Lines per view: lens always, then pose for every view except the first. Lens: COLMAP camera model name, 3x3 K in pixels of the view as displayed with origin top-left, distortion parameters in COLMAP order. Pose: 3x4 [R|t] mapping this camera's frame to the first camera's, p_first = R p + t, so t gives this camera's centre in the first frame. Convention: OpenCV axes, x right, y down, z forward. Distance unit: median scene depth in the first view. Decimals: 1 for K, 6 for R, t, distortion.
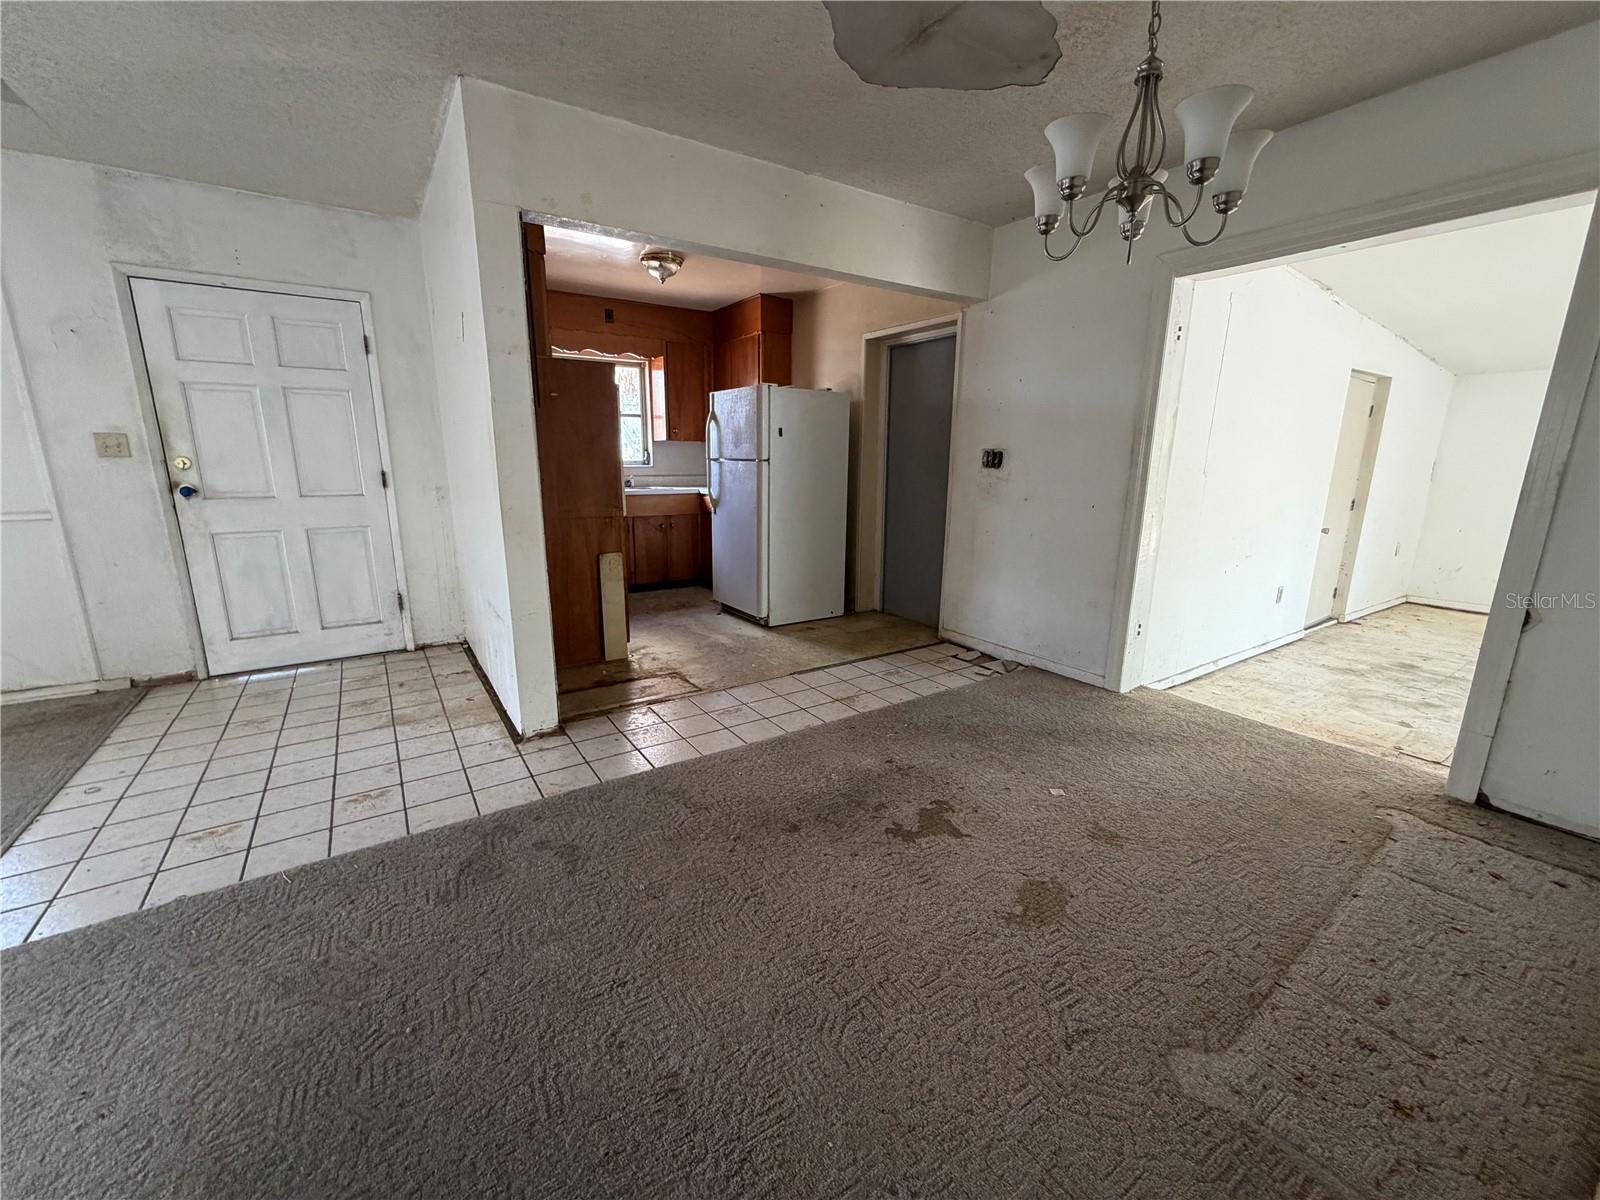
lens RADIAL K [[640.2, 0, 797.2], [0, 640.2, 597.0], [0, 0, 1]] dist [0.000379, -0.000107]
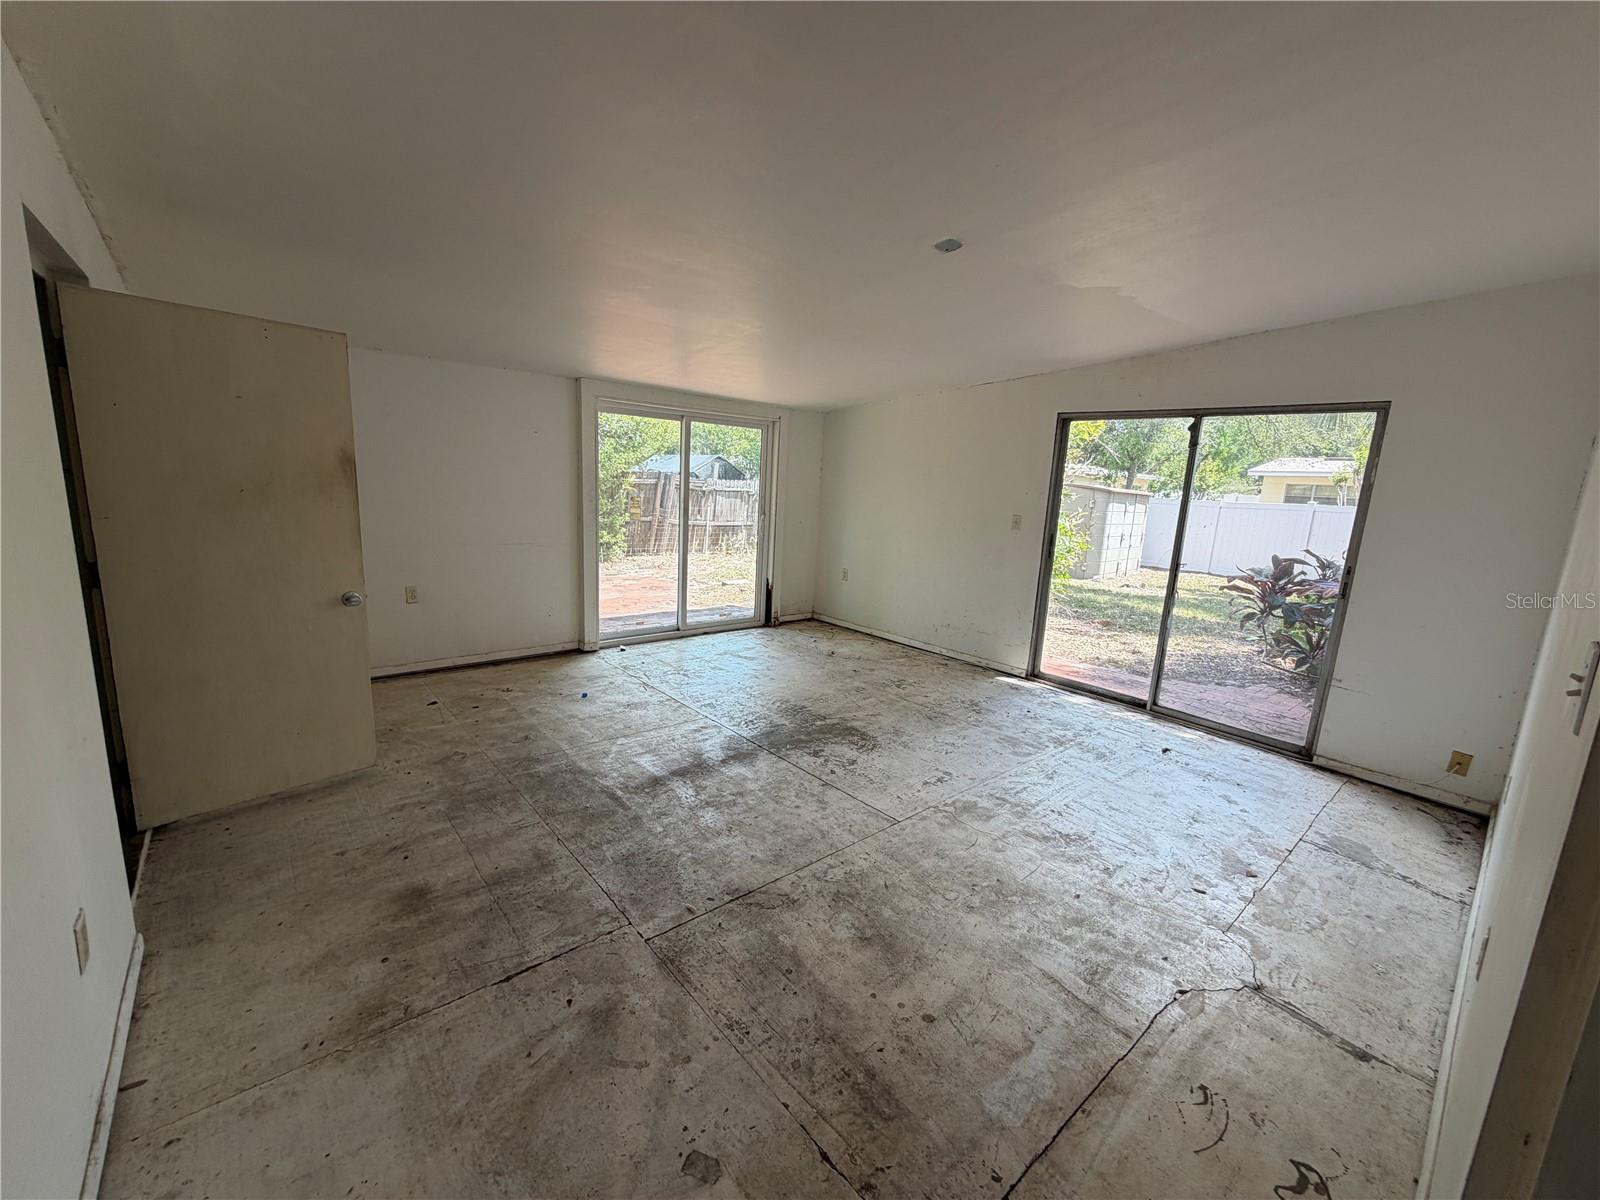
lens RADIAL K [[640.2, 0, 794.2], [0, 640.2, 598.6], [0, 0, 1]] dist [0.000379, -0.000107]
pose [[-0.113506, -0.197224, 0.973765, 0.584284], [0.166544, 0.962454, 0.214347, -0.208018], [-0.979479, 0.186505, -0.076398, 0.852176]]
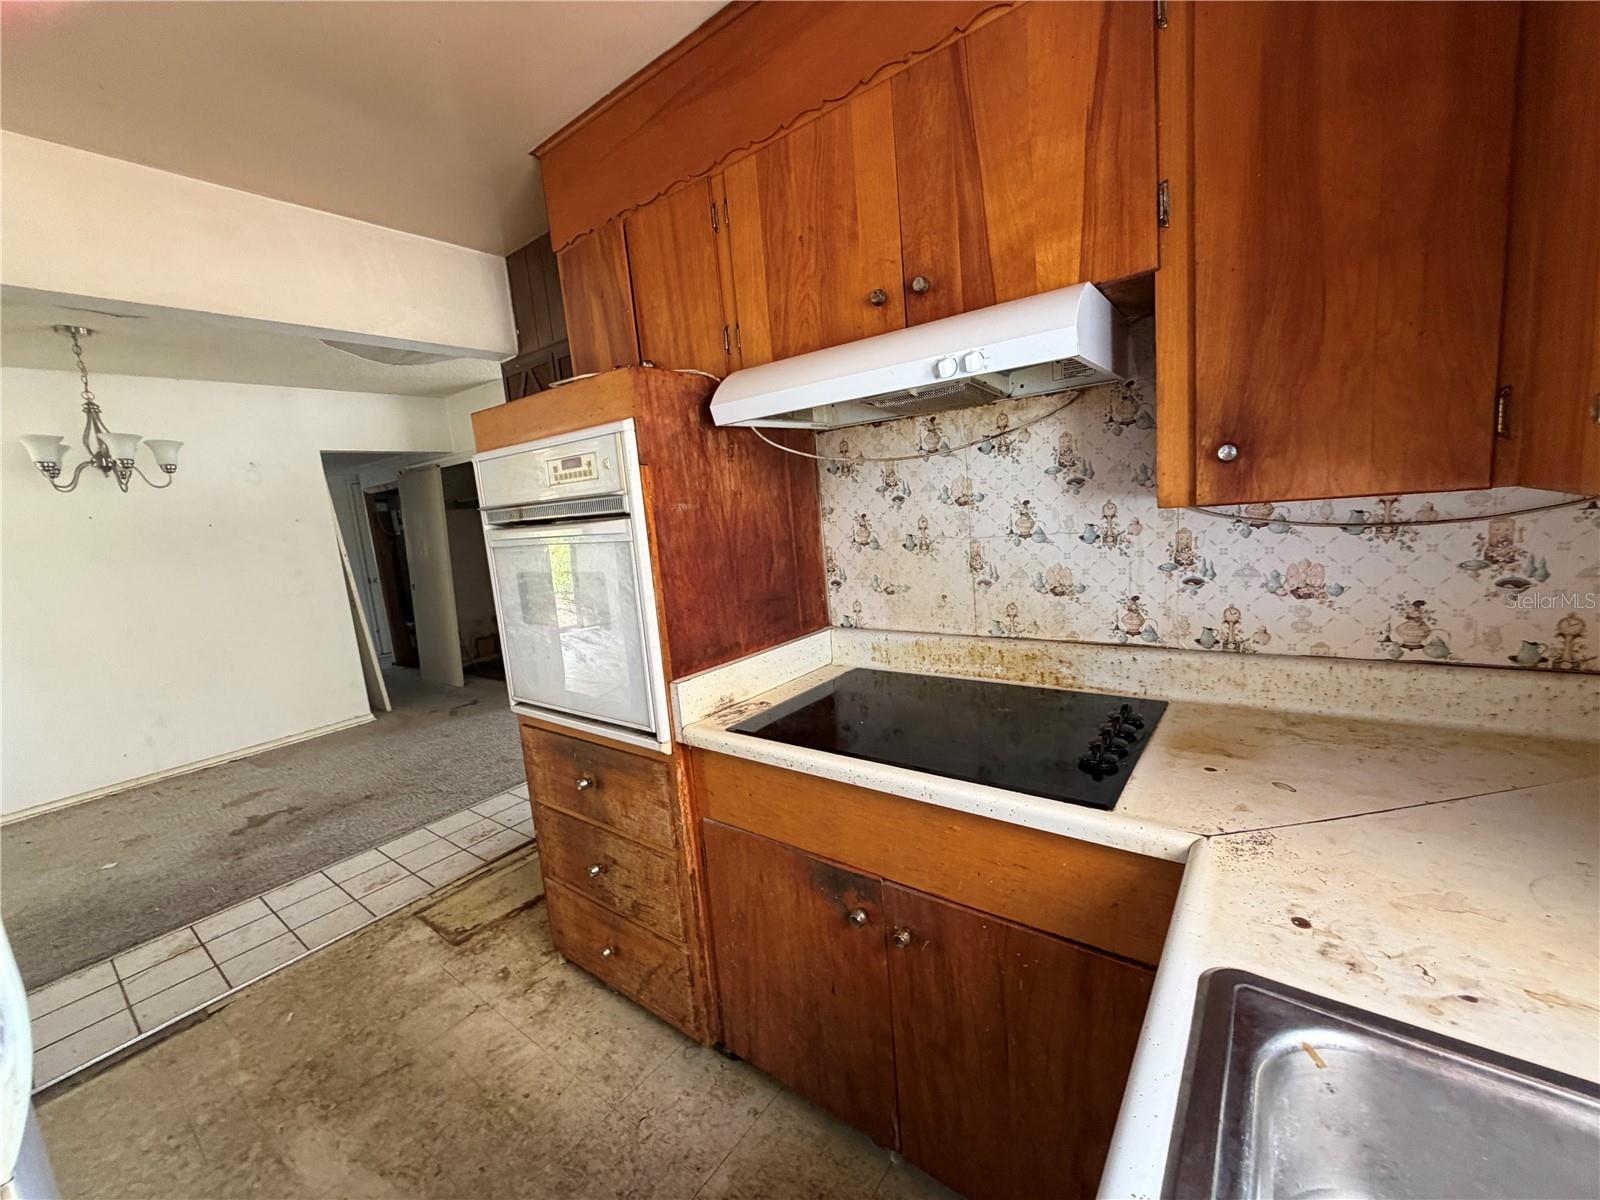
lens RADIAL K [[640.2, 0, 793.3], [0, 640.2, 603.3], [0, 0, 1]] dist [0.000379, -0.000107]
pose [[-0.944097, 0.121846, -0.306323, -0.343149], [0.006285, 0.935673, 0.352813, -0.391383], [0.329607, 0.331165, -0.884132, 1.532313]]
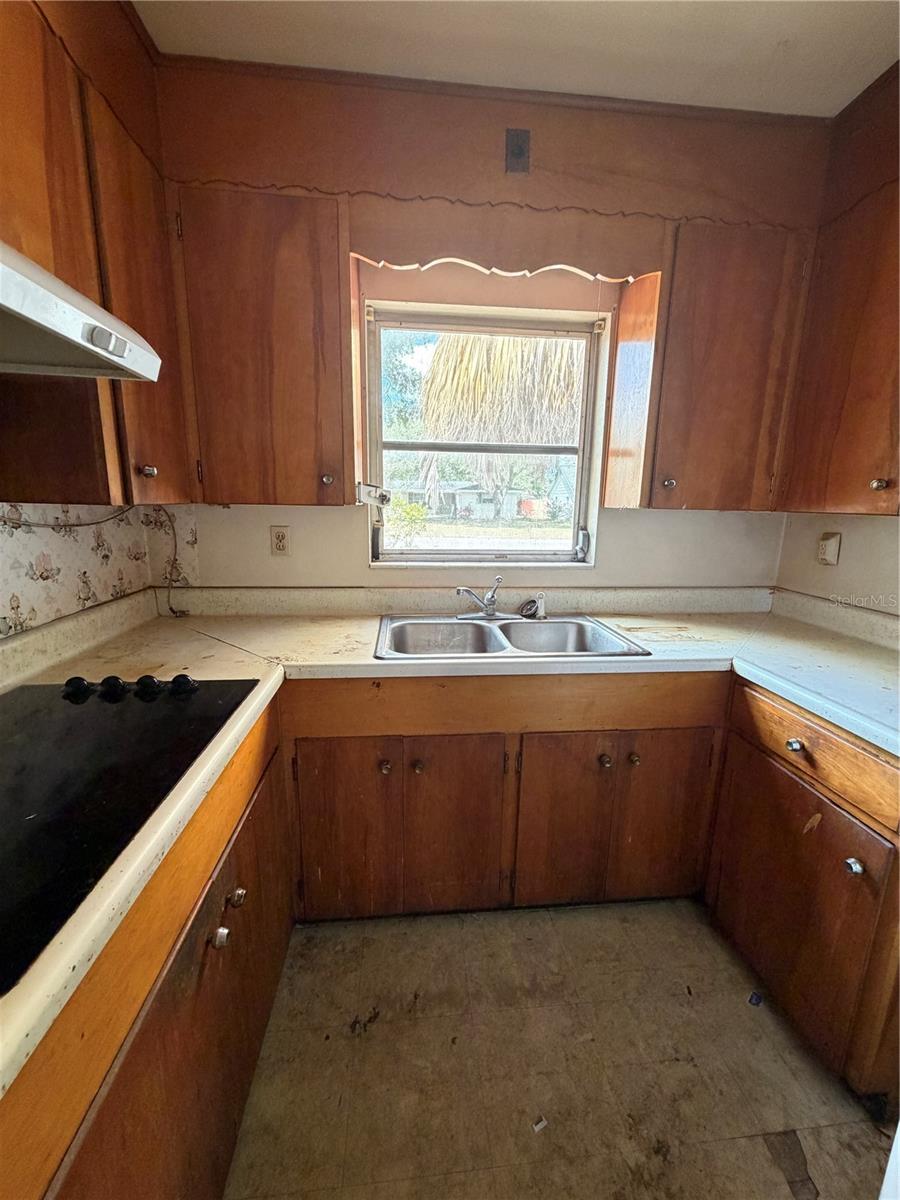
lens RADIAL K [[480.1, 0, 452.5], [0, 480.1, 601.1], [0, 0, 1]] dist [0.000379, -0.000107]
pose [[0.882664, 0.100249, -0.459188, -0.271724], [-0.111855, 0.993723, 0.001937, -0.292030], [0.456500, 0.049653, 0.888337, 1.146060]]
